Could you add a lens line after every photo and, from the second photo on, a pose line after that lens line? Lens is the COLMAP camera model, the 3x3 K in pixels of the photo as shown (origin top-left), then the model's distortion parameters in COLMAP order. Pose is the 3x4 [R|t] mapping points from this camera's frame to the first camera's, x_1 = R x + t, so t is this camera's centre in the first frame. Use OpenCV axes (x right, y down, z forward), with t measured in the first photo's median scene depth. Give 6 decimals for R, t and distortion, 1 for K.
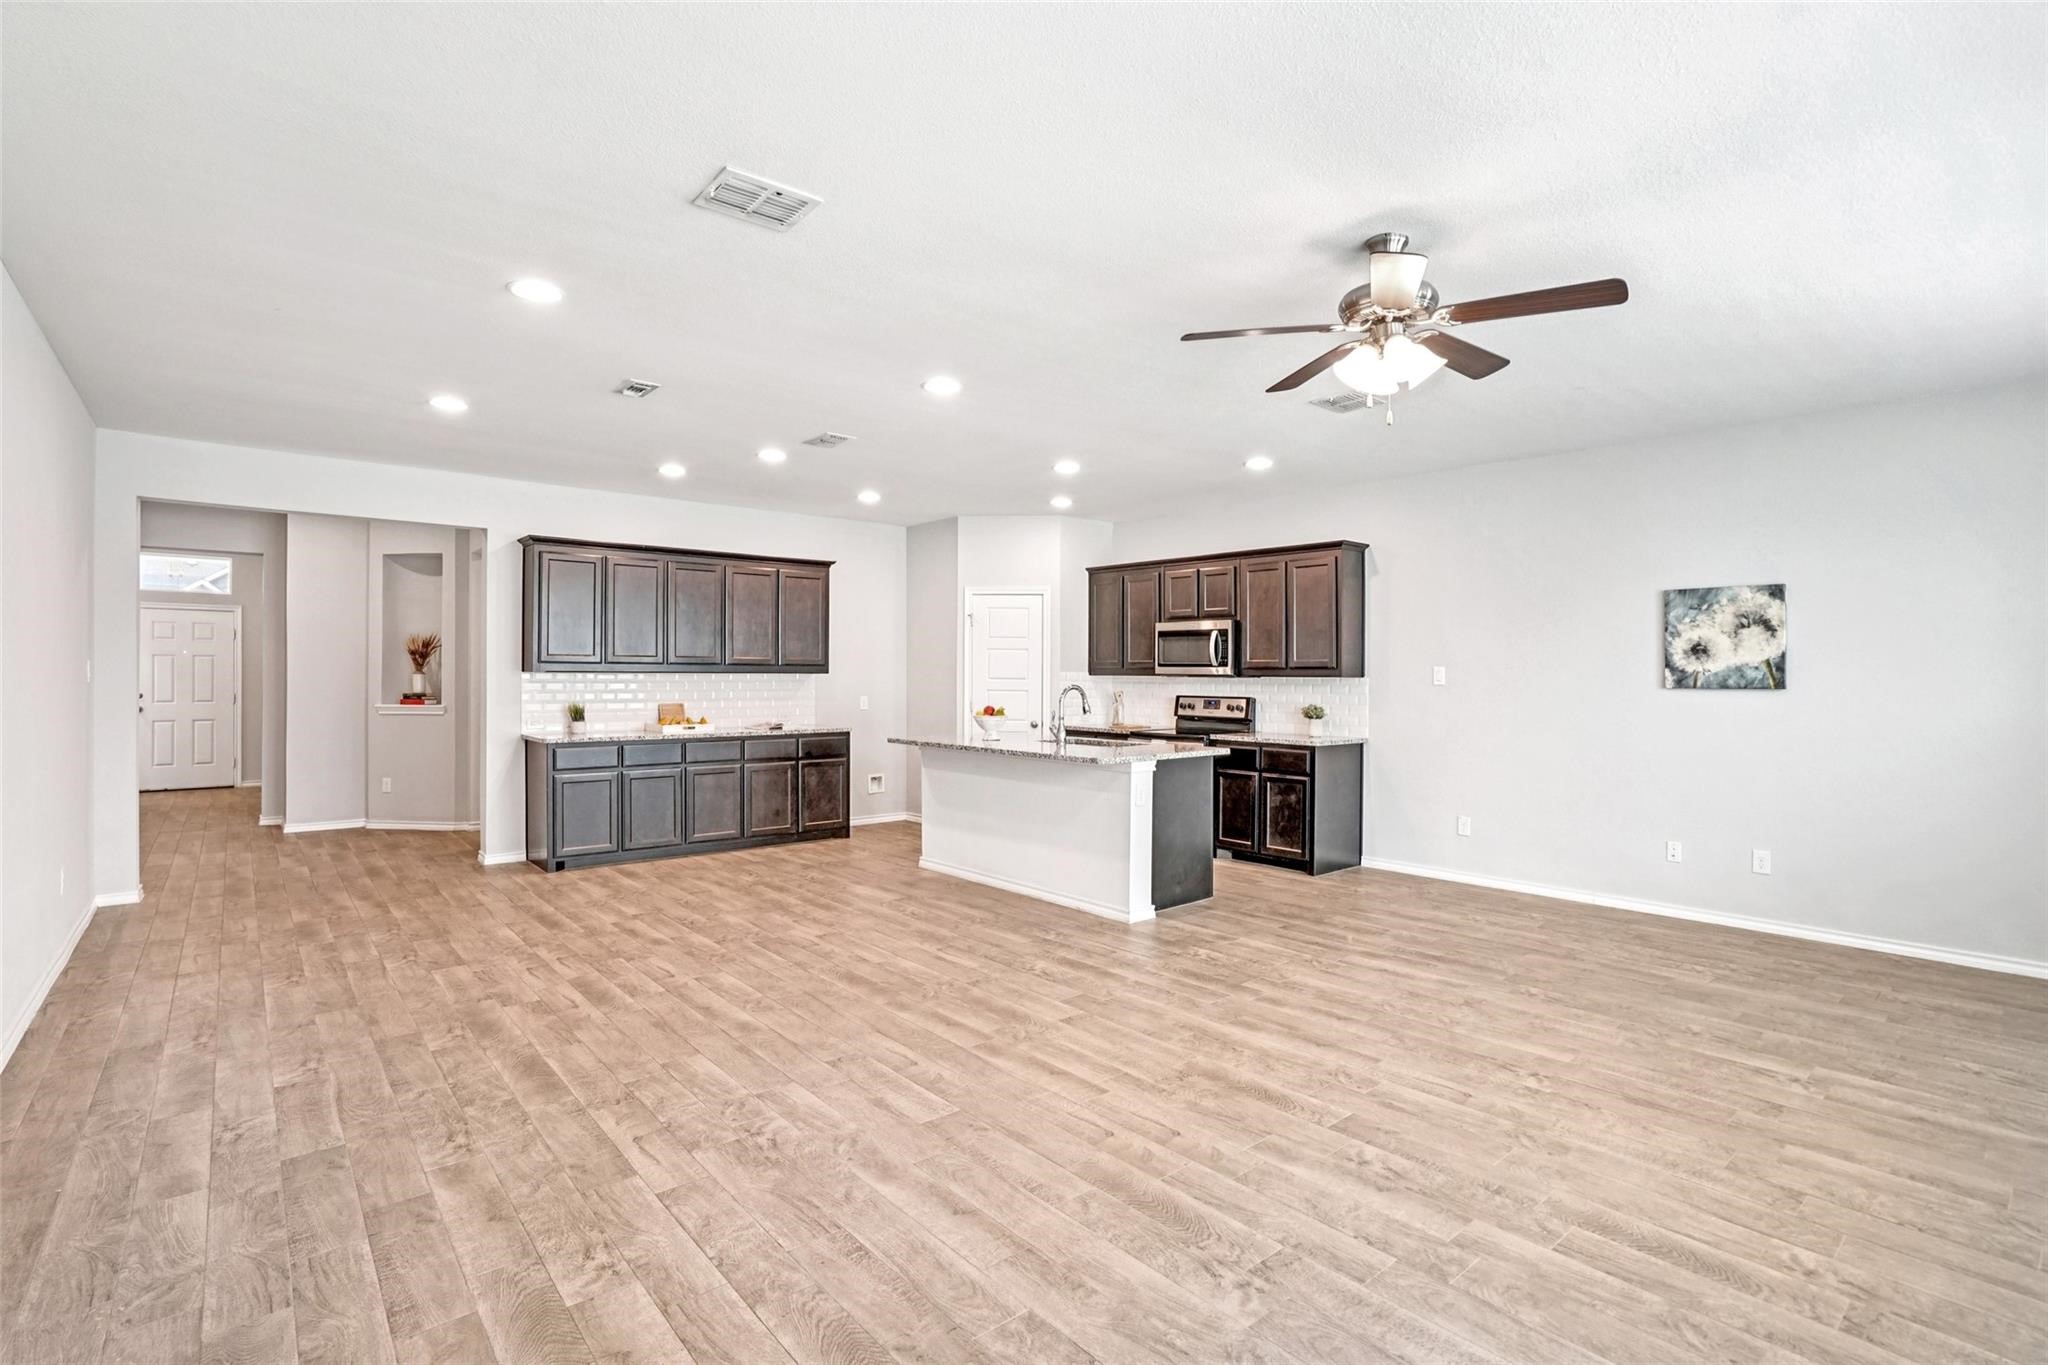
lens RADIAL K [[942.6, 0, 1044.9], [0, 942.6, 685.7], [0, 0, 1]] dist [-0.010727, 0.001418]
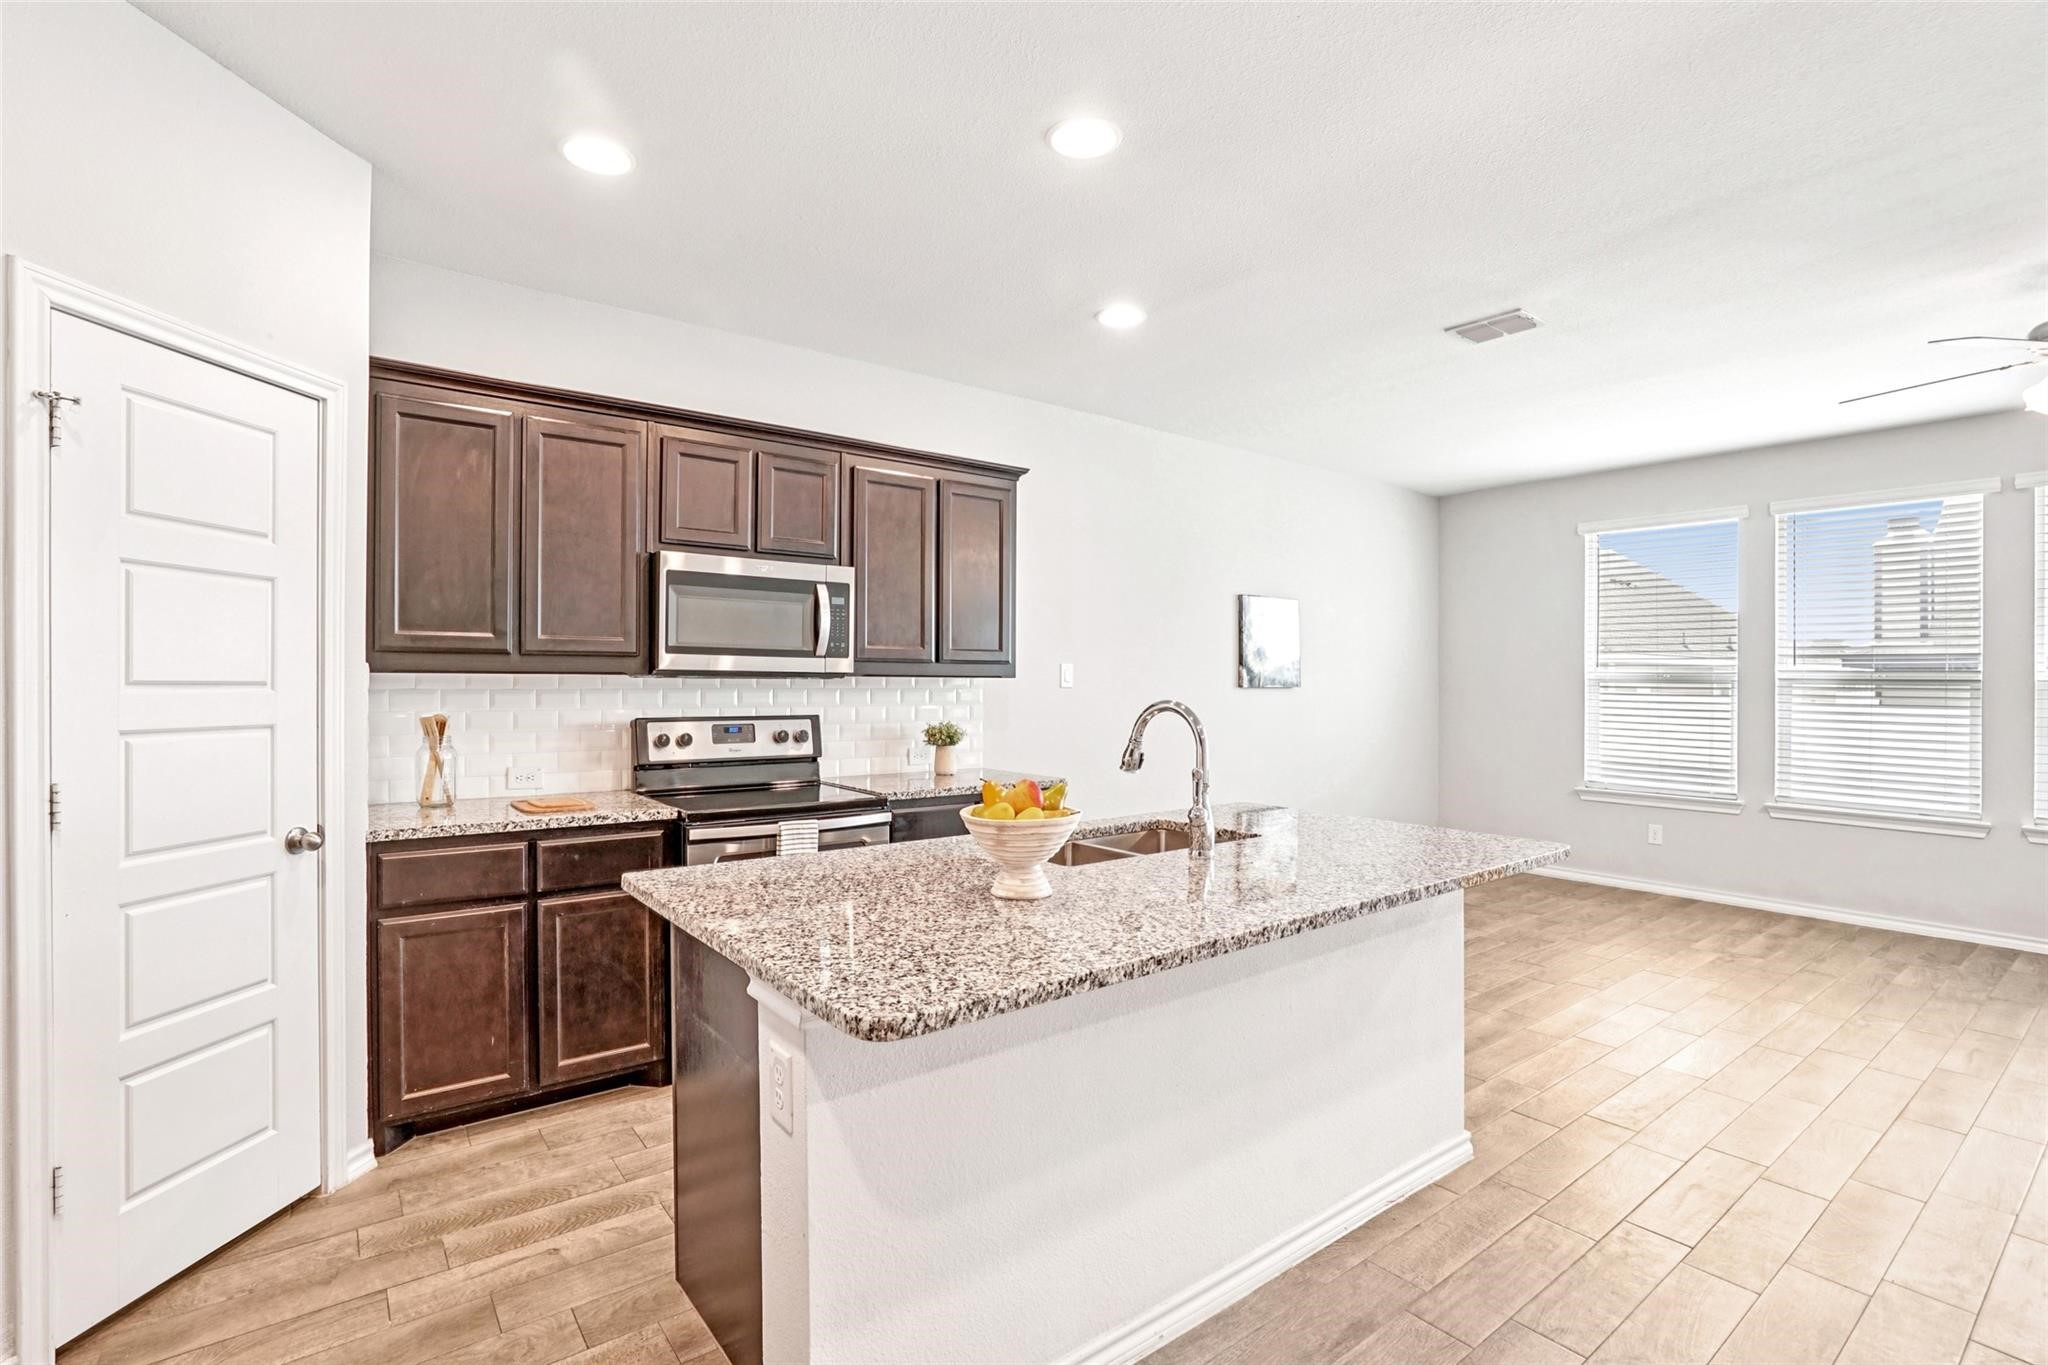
lens RADIAL K [[942.6, 0, 1041.3], [0, 942.6, 677.1], [0, 0, 1]] dist [-0.010727, 0.001418]
pose [[0.053337, -0.013063, 0.998491, -0.307197], [-0.003565, 0.999906, 0.013272, -0.016412], [-0.998570, -0.004267, 0.053285, 0.841398]]
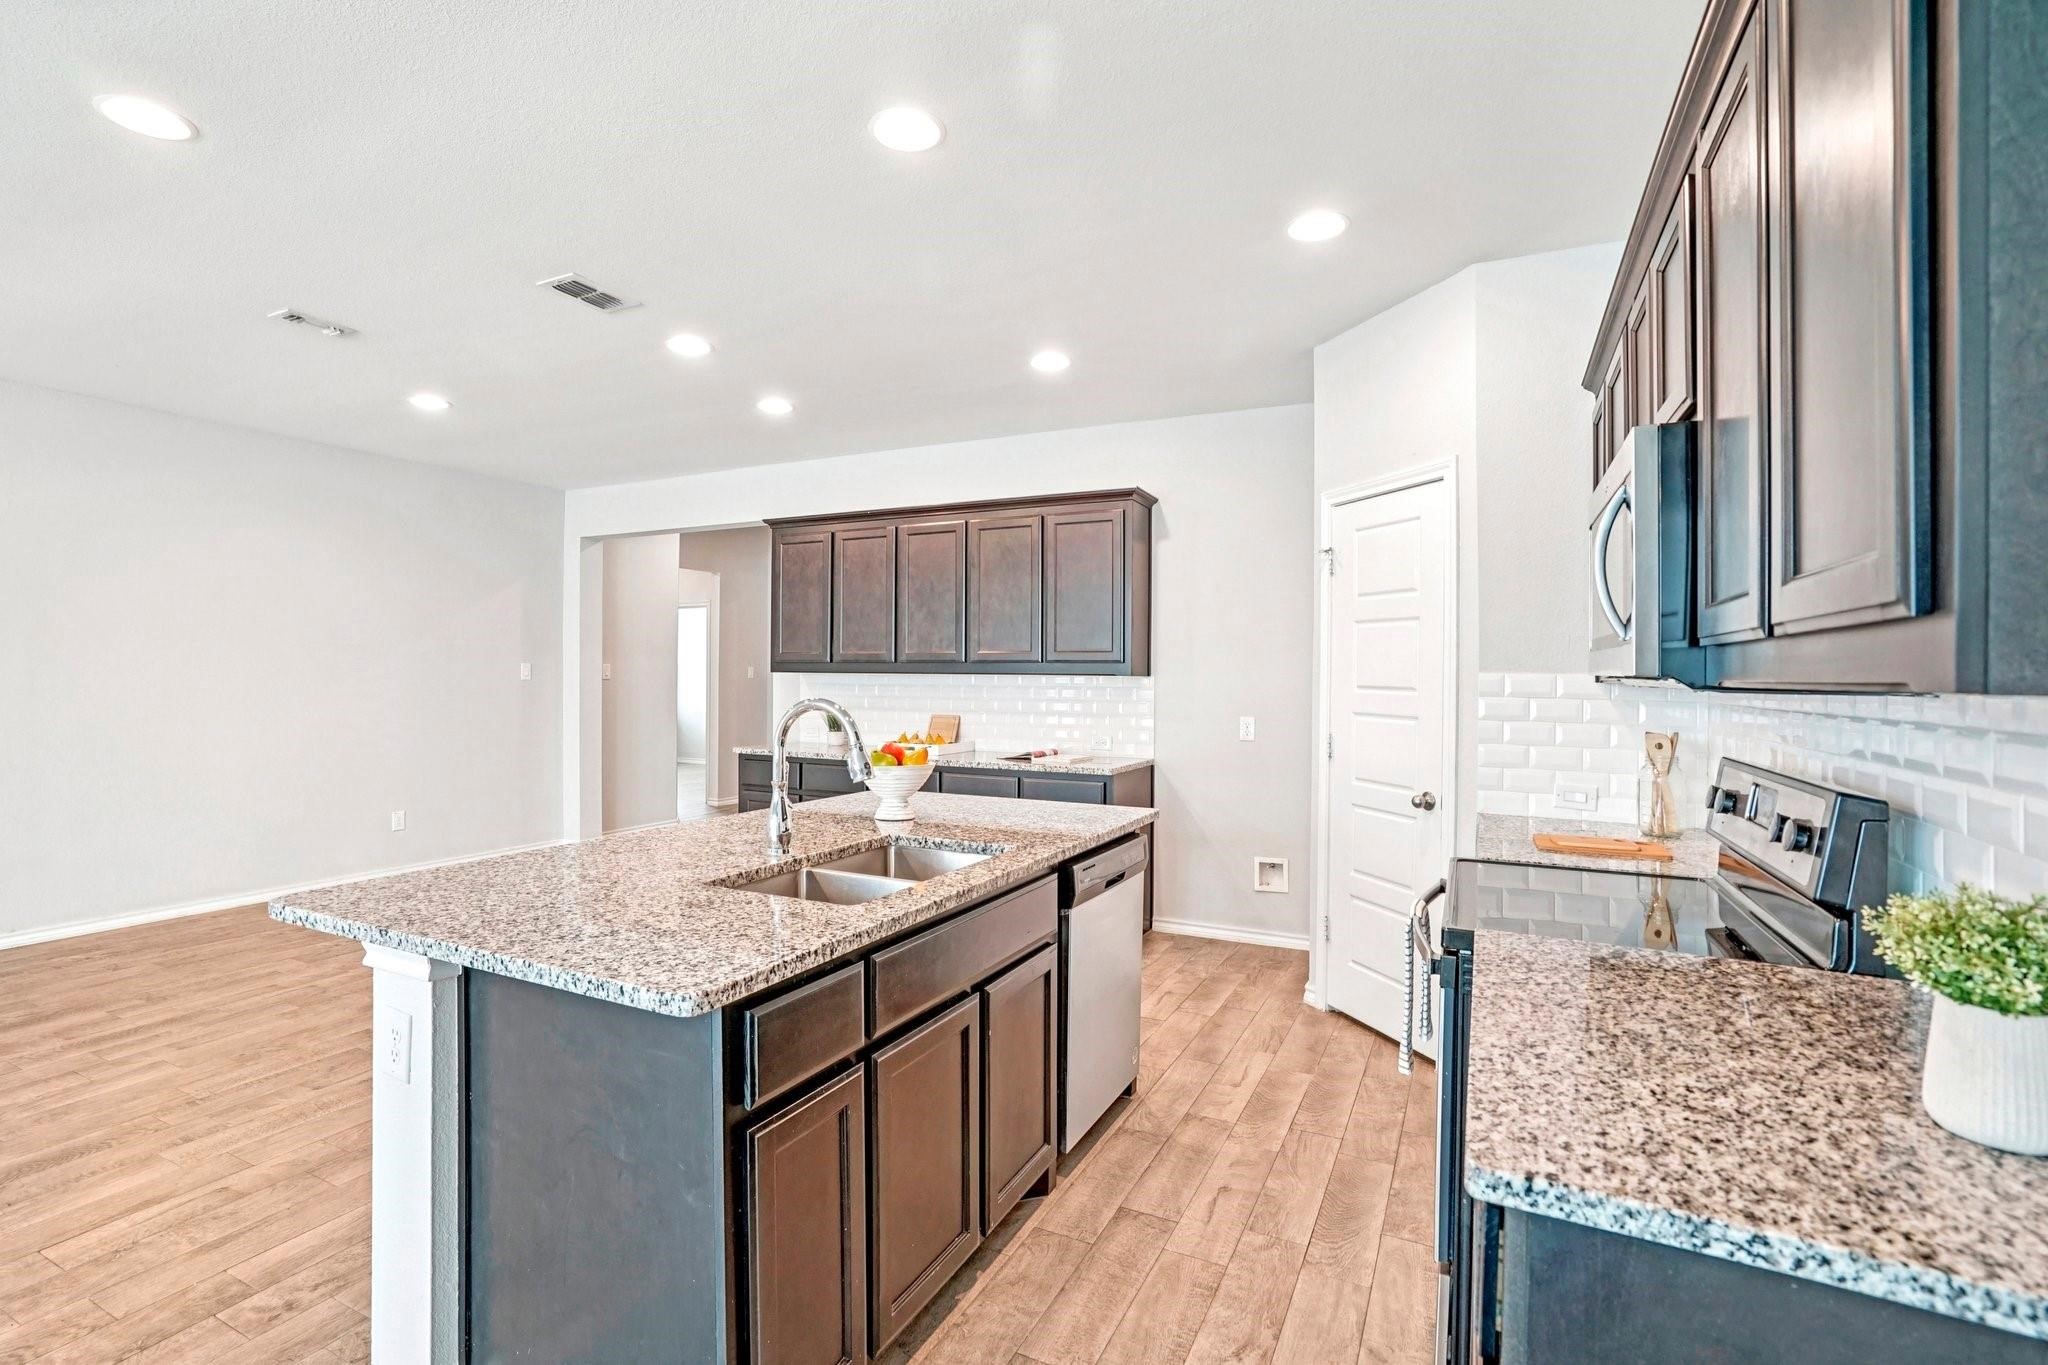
lens RADIAL K [[942.6, 0, 1014.2], [0, 942.6, 678.6], [0, 0, 1]] dist [-0.010727, 0.001418]
pose [[0.367984, 0.001843, -0.929830, 0.338484], [-0.016161, 0.999860, -0.004414, -0.008545], [0.929692, 0.016651, 0.367962, 0.760016]]
